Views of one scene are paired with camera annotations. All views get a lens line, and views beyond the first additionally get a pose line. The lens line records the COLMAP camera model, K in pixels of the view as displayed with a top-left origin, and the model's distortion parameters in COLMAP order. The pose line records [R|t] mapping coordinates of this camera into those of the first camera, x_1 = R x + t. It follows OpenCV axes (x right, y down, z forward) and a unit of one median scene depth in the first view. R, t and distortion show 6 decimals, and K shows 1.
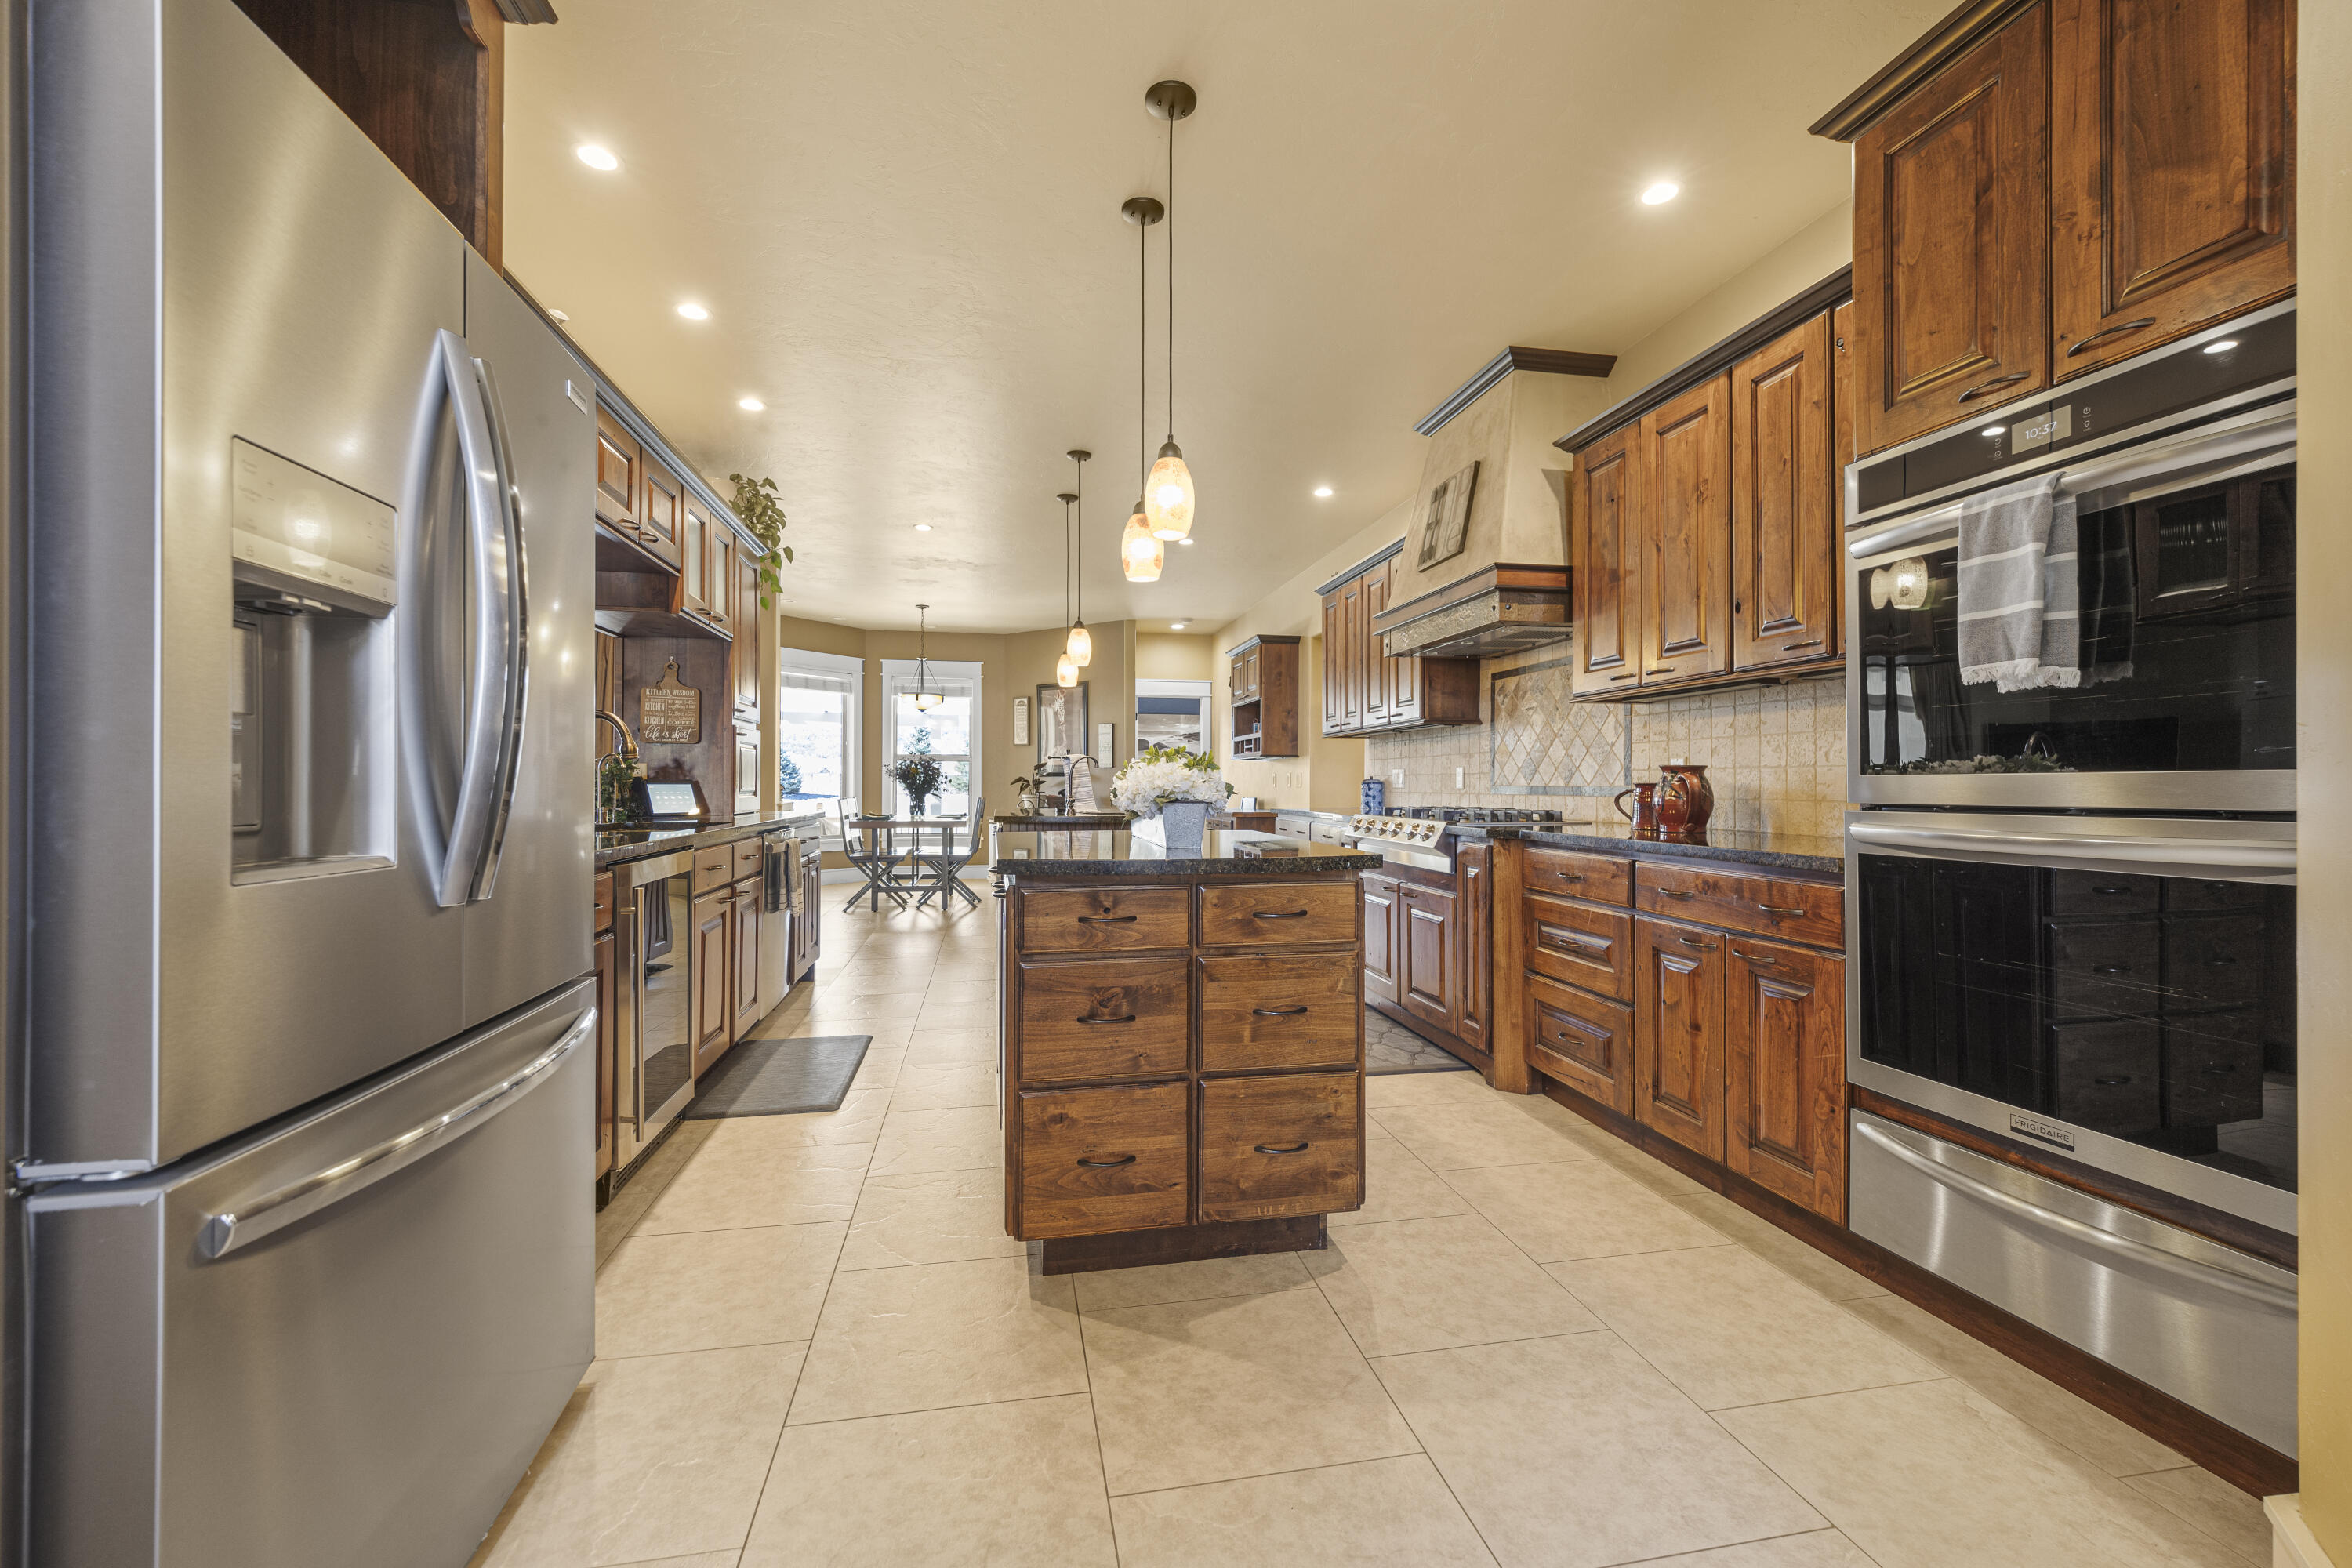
lens RADIAL K [[949.3, 0, 1175.7], [0, 949.3, 781.7], [0, 0, 1]] dist [0.001440, 0.000060]
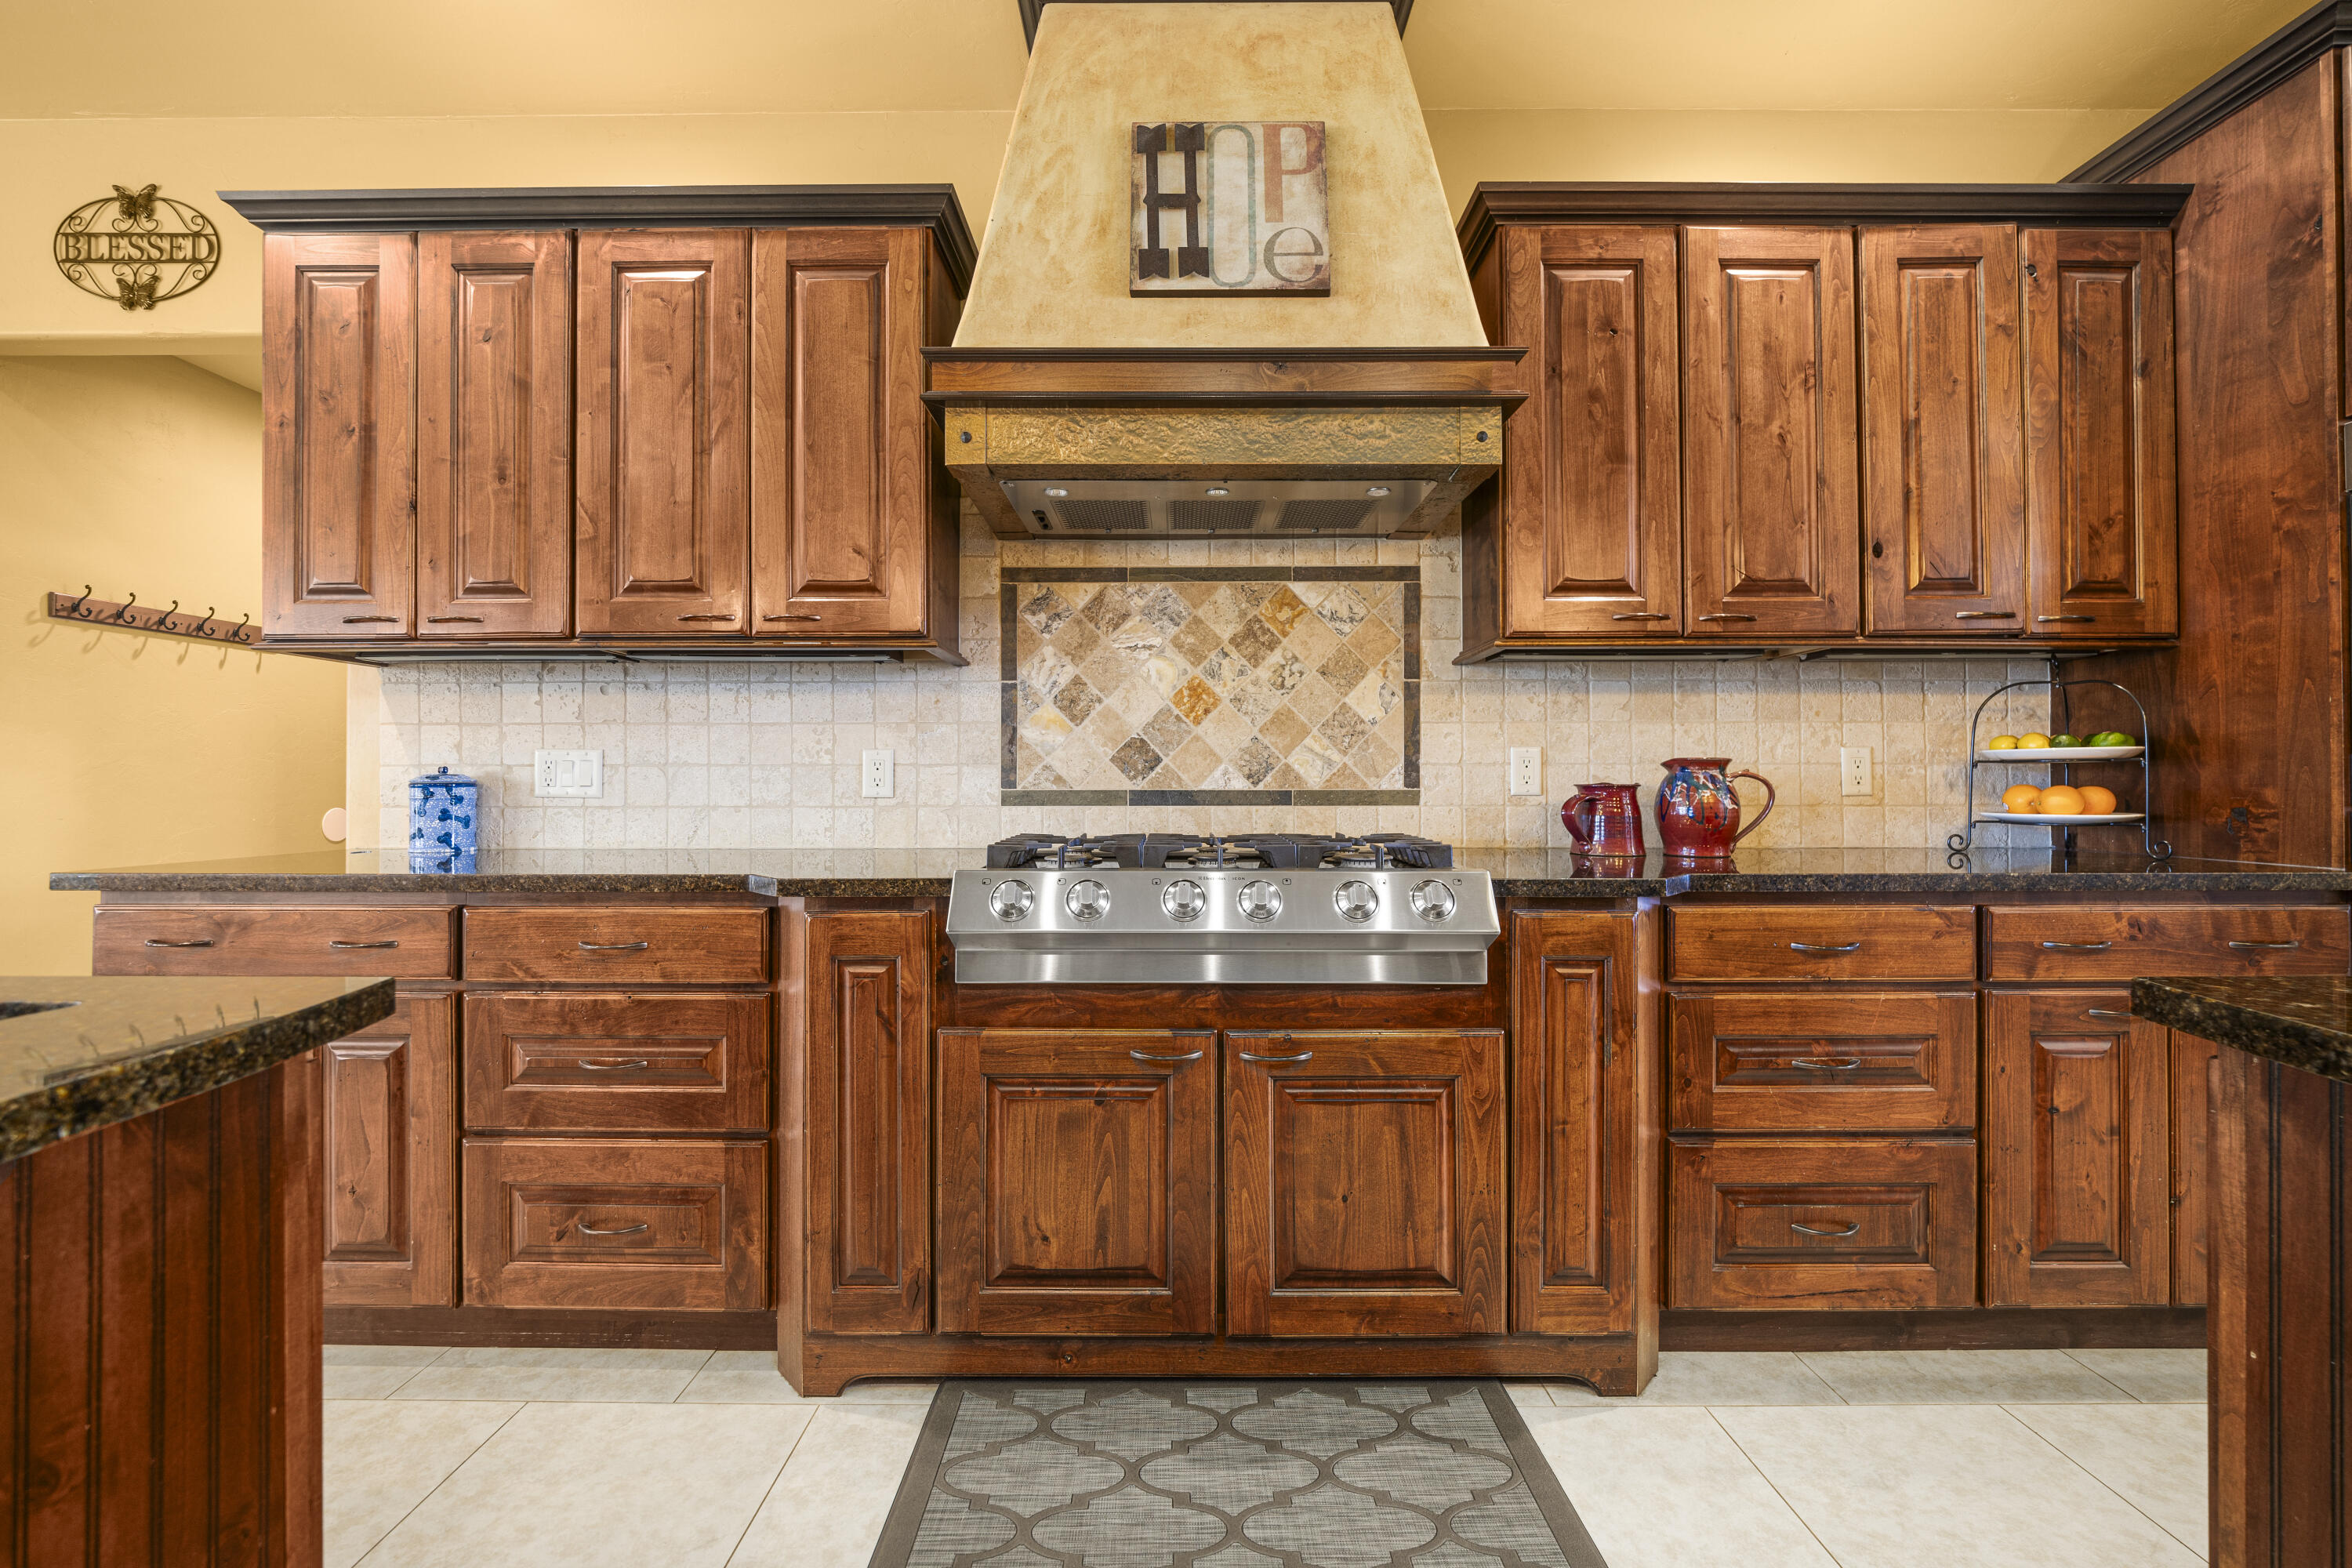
lens RADIAL K [[969.9, 0, 1173.3], [0, 969.9, 774.4], [0, 0, 1]] dist [-0.005392, -0.000674]
pose [[0.191063, 0.008922, 0.981537, -0.187058], [-0.000497, 0.999959, -0.008992, 0.000343], [-0.981578, 0.001230, 0.191060, 1.002378]]
